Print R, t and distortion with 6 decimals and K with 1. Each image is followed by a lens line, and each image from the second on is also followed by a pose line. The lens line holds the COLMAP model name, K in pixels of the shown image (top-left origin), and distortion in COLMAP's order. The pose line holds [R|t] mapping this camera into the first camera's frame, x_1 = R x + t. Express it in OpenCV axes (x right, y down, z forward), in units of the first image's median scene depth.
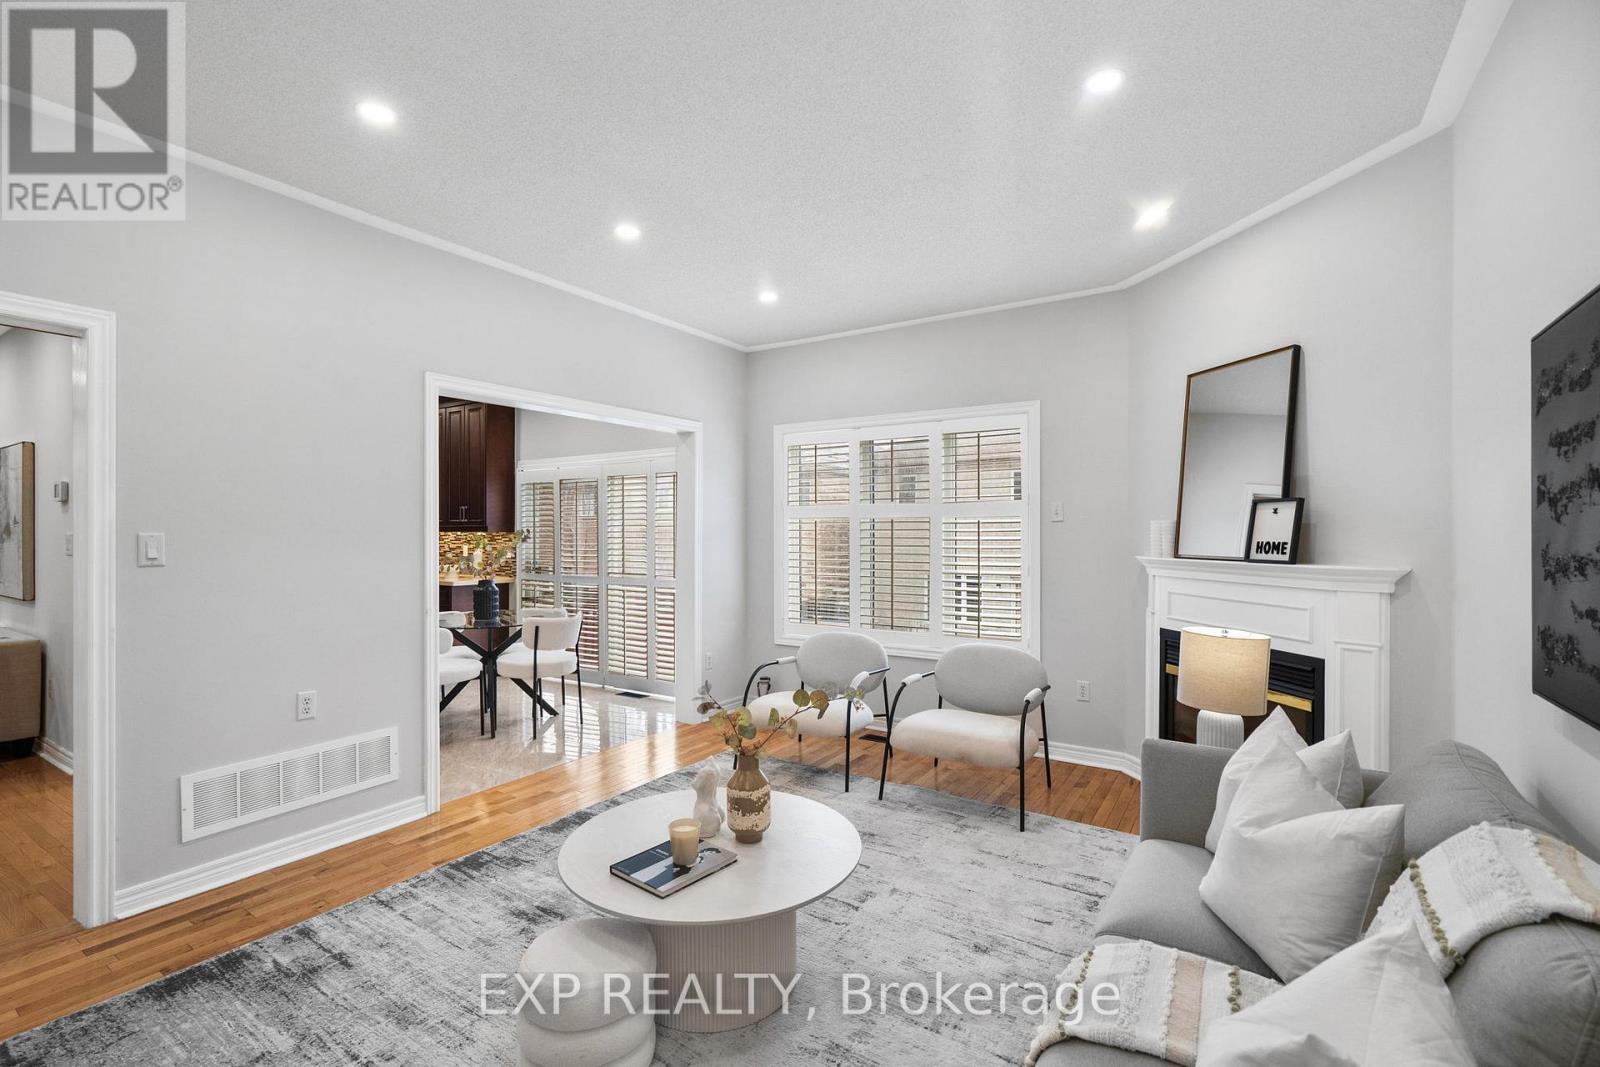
lens RADIAL K [[734.2, 0, 786.5], [0, 734.2, 529.4], [0, 0, 1]] dist [-0.001330, -0.000294]
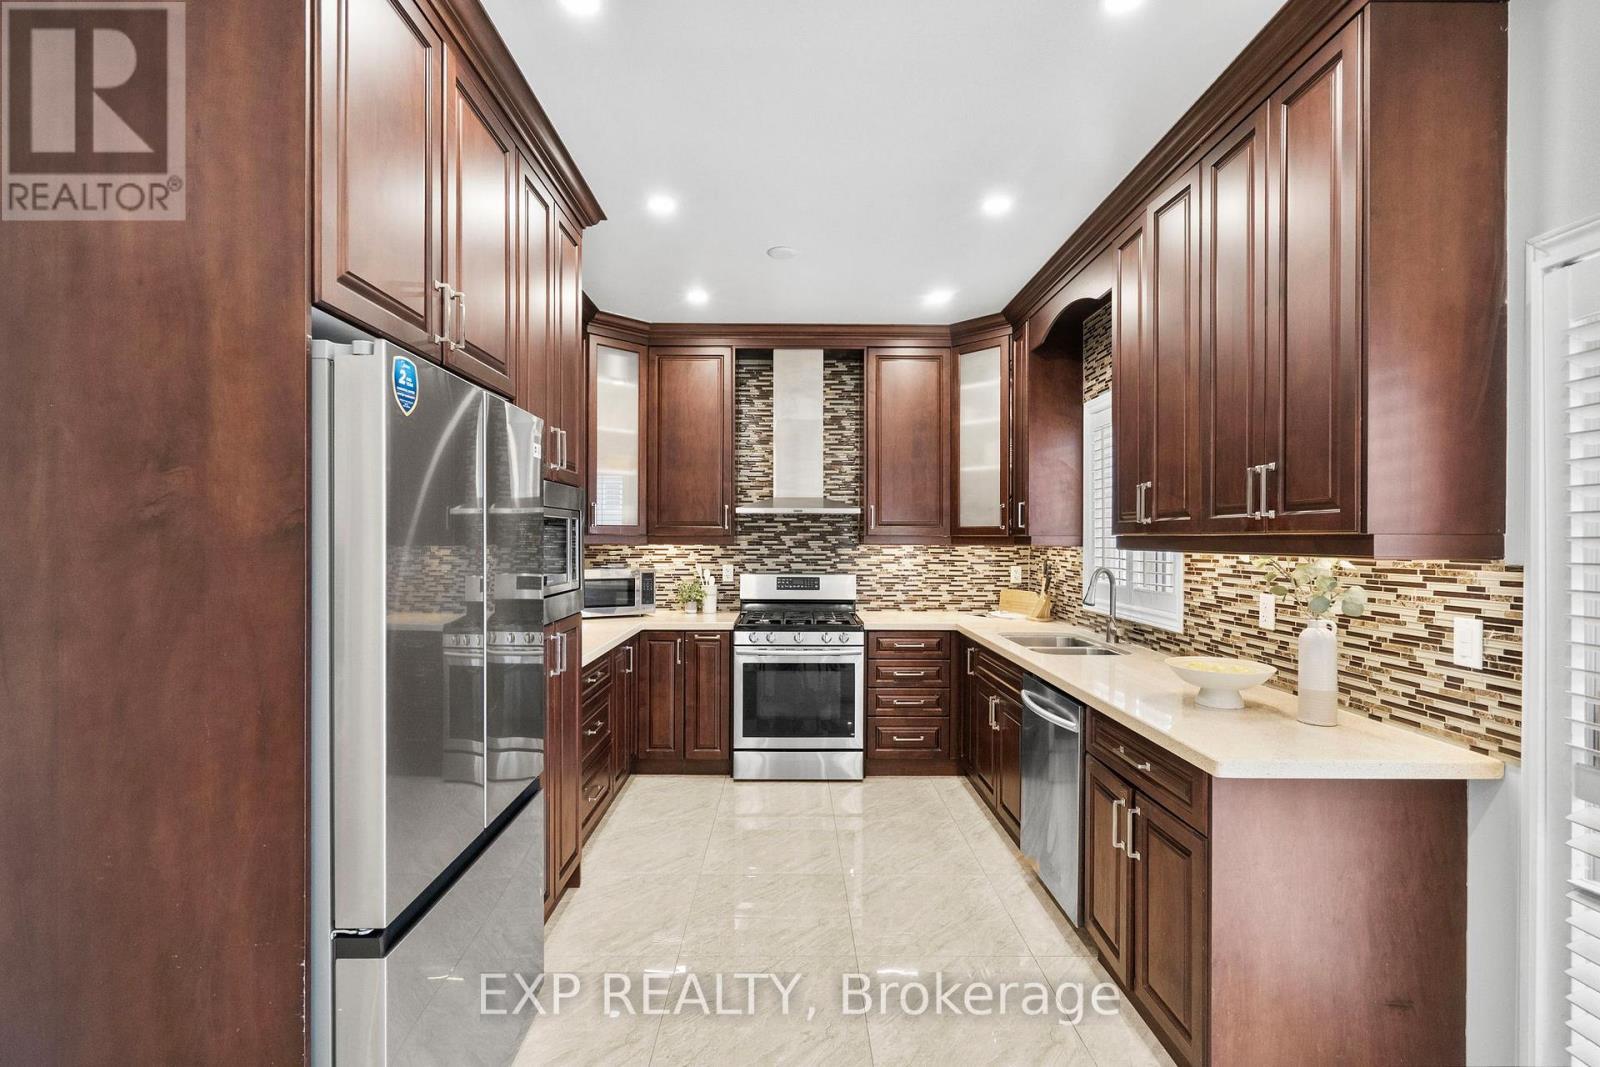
lens RADIAL K [[707.9, 0, 796.9], [0, 707.9, 539.9], [0, 0, 1]] dist [-0.000137, -0.000003]
pose [[0.560396, 0.001027, -0.828224, -0.699422], [-0.000020, 0.999999, 0.001226, -0.007890], [0.828225, -0.000670, 0.560396, 1.547395]]
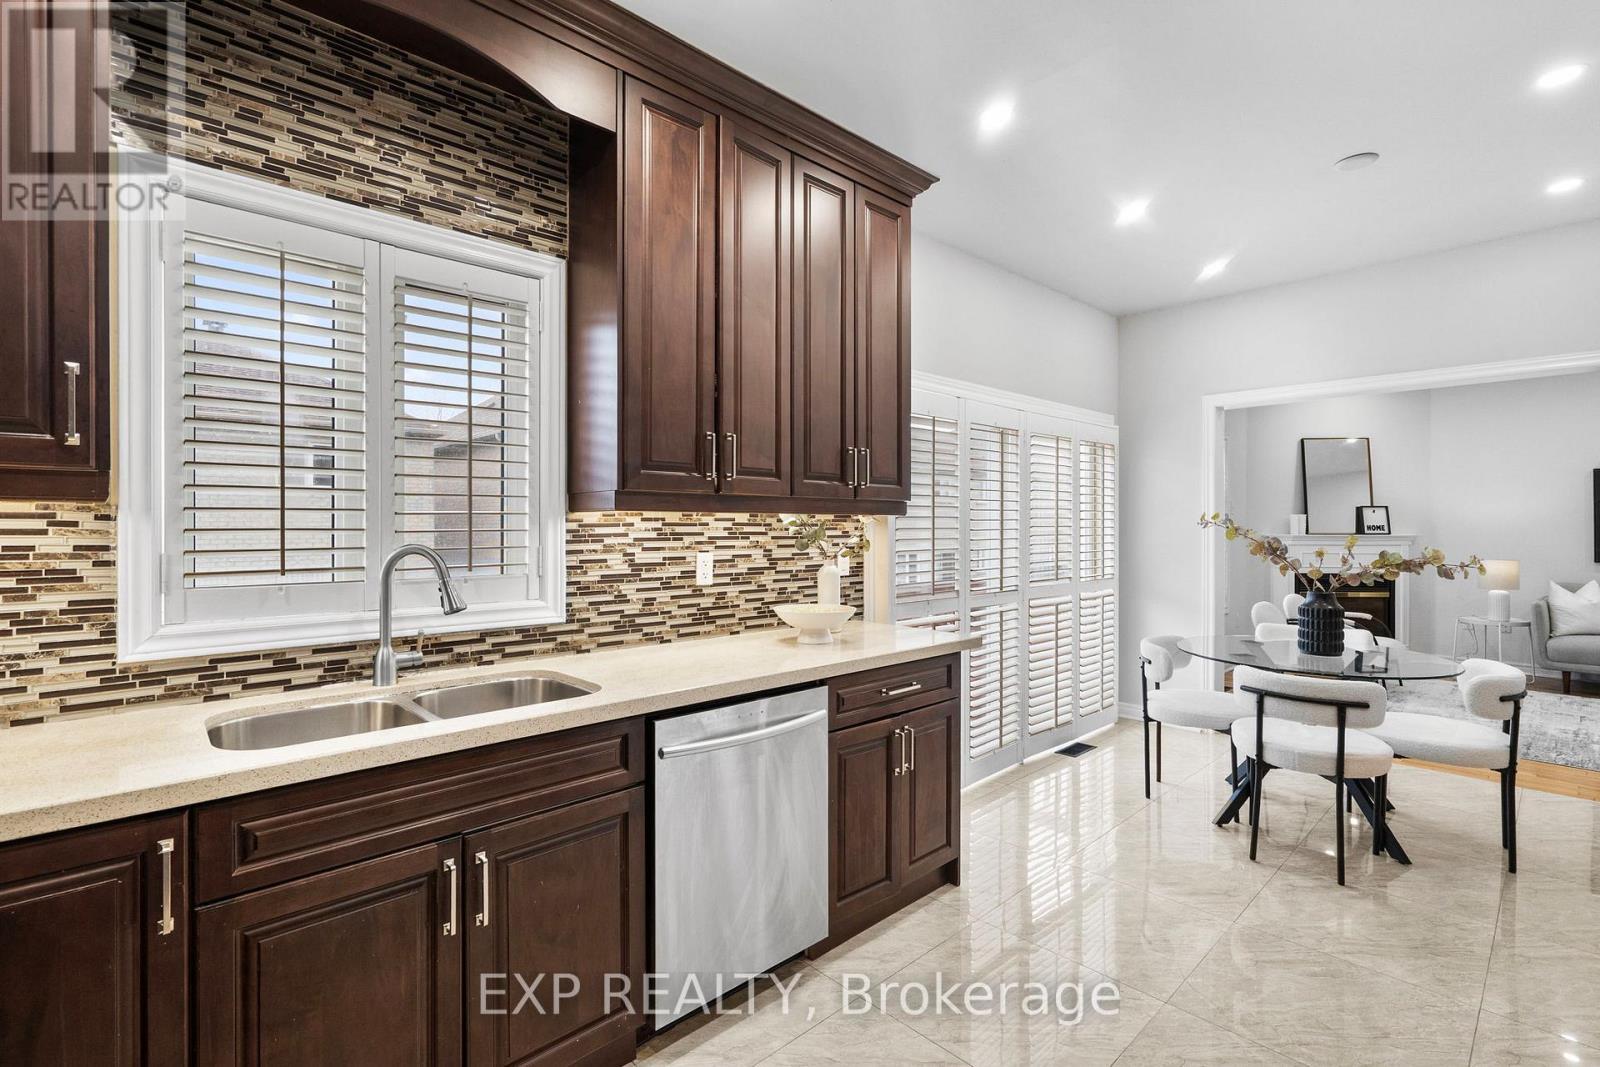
lens RADIAL K [[734.2, 0, 786.5], [0, 734.2, 529.4], [0, 0, 1]] dist [-0.001330, -0.000294]
pose [[0.239251, -0.006100, 0.970938, -1.850685], [-0.002651, 0.999972, 0.006936, 0.018248], [-0.970954, -0.004234, 0.239229, 2.099673]]
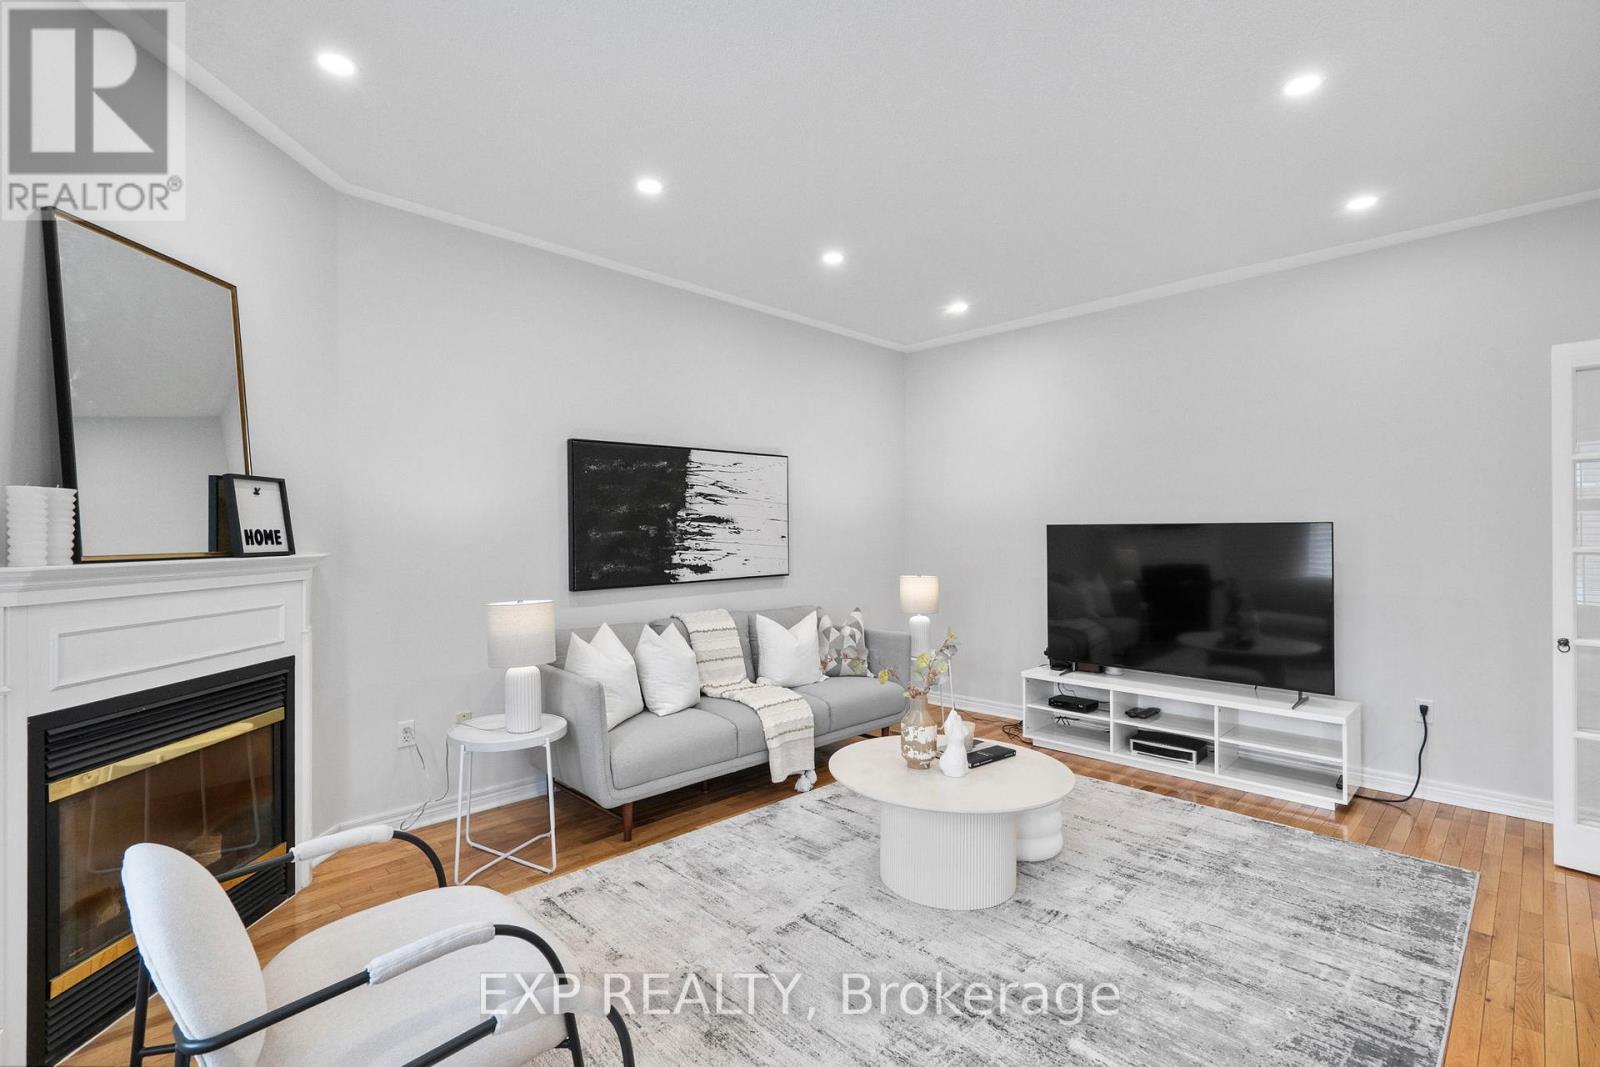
lens RADIAL K [[734.2, 0, 786.5], [0, 734.2, 529.4], [0, 0, 1]] dist [-0.001330, -0.000294]
pose [[-0.977882, 0.004002, 0.209118, -0.065746], [0.001993, 0.999950, -0.009814, 0.024274], [-0.209147, -0.009180, -0.977841, 1.581056]]
